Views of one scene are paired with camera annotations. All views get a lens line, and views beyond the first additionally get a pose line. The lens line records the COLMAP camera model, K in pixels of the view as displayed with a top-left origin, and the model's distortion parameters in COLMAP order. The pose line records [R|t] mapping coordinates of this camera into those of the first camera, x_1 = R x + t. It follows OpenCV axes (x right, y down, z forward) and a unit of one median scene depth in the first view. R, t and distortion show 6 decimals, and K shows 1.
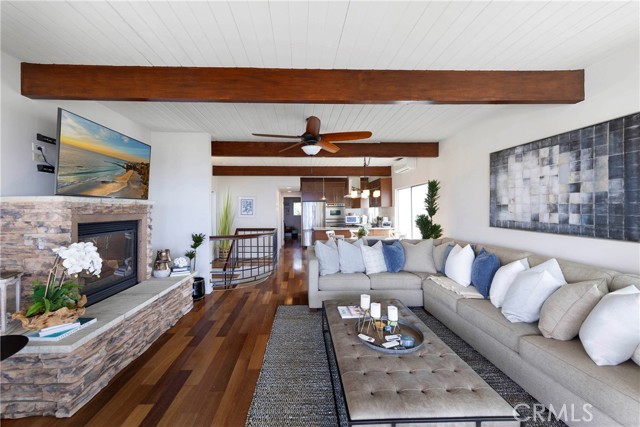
lens RADIAL K [[231.5, 0, 321.3], [0, 231.5, 210.6], [0, 0, 1]] dist [0.001366, -0.000090]
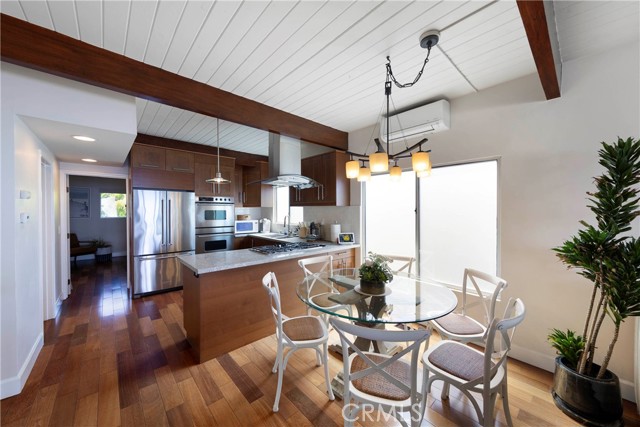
lens RADIAL K [[246.0, 0, 321.7], [0, 246.0, 216.0], [0, 0, 1]] dist [0.013483, 0.000164]
pose [[0.812930, -0.008265, 0.582303, -0.061628], [-0.007104, 0.999684, 0.024108, -0.003080], [-0.582318, -0.023735, 0.812614, 0.413247]]
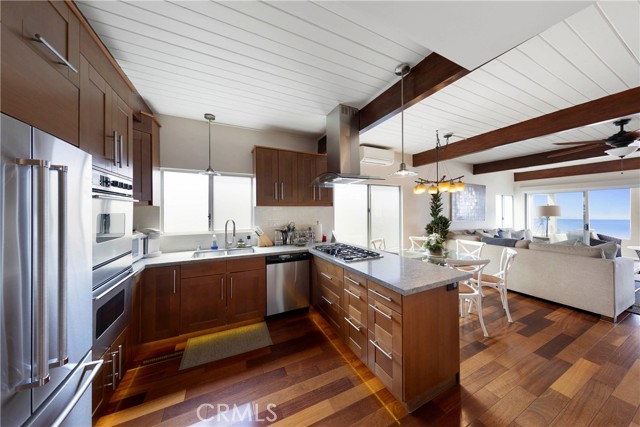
lens RADIAL K [[208.3, 0, 322.6], [0, 208.3, 210.2], [0, 0, 1]] dist [0.008257, -0.000447]
pose [[-0.363200, 0.009688, 0.931661, -0.152050], [0.008244, 0.999940, -0.007184, -0.000220], [-0.931675, 0.005071, -0.363258, 0.888866]]
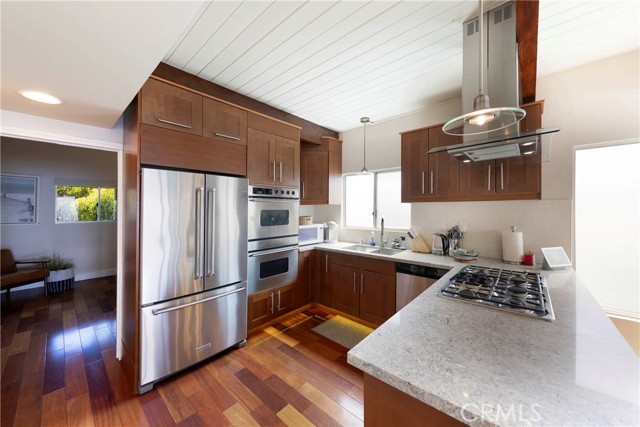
lens RADIAL K [[231.5, 0, 324.1], [0, 231.5, 208.5], [0, 0, 1]] dist [0.001366, -0.000090]
pose [[0.719676, 0.003956, 0.694299, -0.104153], [0.000470, 0.999981, -0.006184, -0.000476], [-0.694310, 0.004777, 0.719660, 0.718599]]
